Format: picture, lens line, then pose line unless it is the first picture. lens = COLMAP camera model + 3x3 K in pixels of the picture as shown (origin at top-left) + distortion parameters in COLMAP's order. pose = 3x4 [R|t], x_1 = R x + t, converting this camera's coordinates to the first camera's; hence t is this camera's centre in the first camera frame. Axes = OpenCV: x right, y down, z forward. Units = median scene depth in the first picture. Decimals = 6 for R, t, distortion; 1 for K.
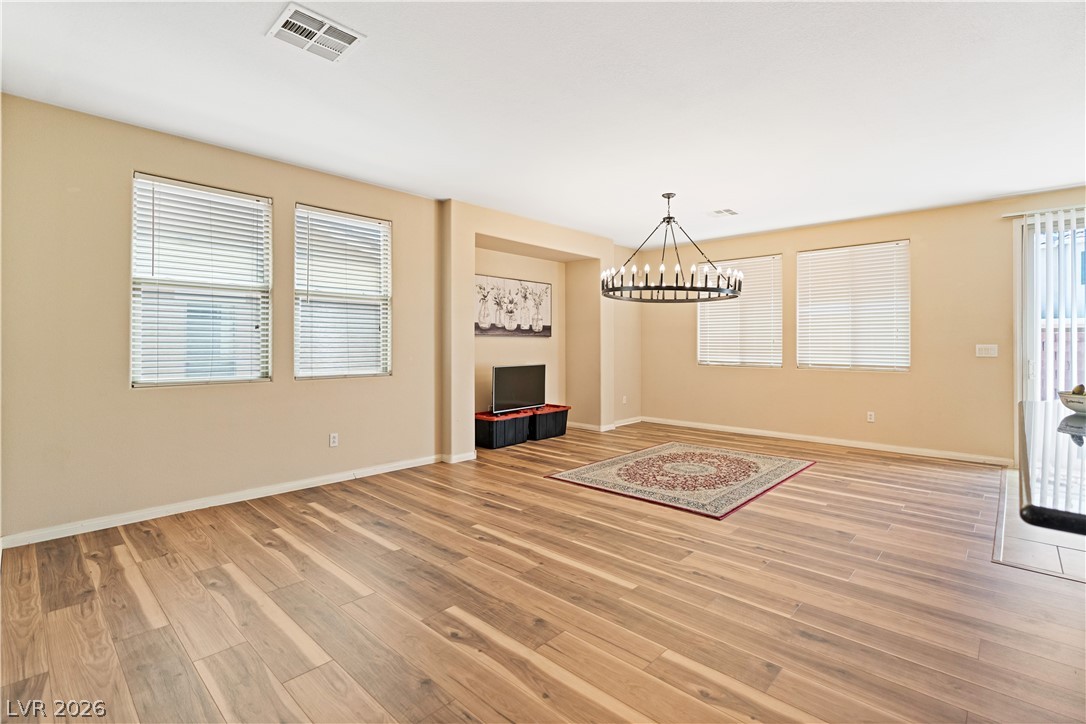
lens RADIAL K [[498.3, 0, 548.7], [0, 498.3, 350.8], [0, 0, 1]] dist [-0.002736, 0.000410]
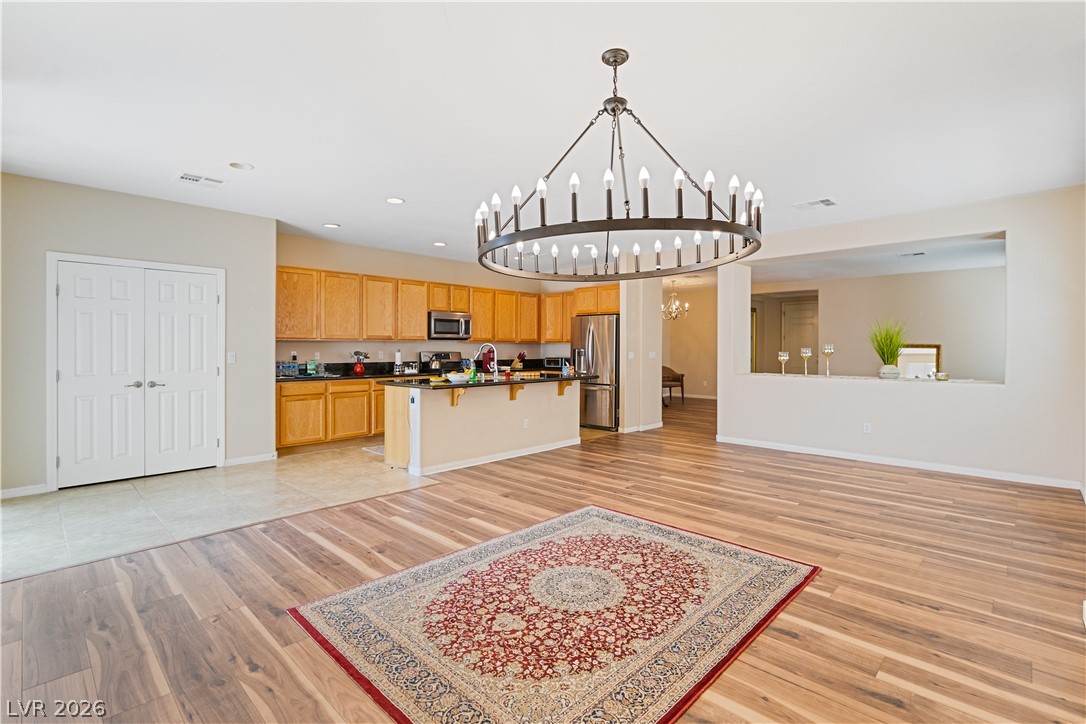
lens RADIAL K [[499.8, 0, 546.3], [0, 499.8, 348.6], [0, 0, 1]] dist [-0.030330, 0.000050]
pose [[-0.999896, -0.003097, 0.014106, 0.414260], [-0.002939, 0.999932, 0.011245, -0.035188], [-0.014140, 0.011203, -0.999837, 2.051872]]
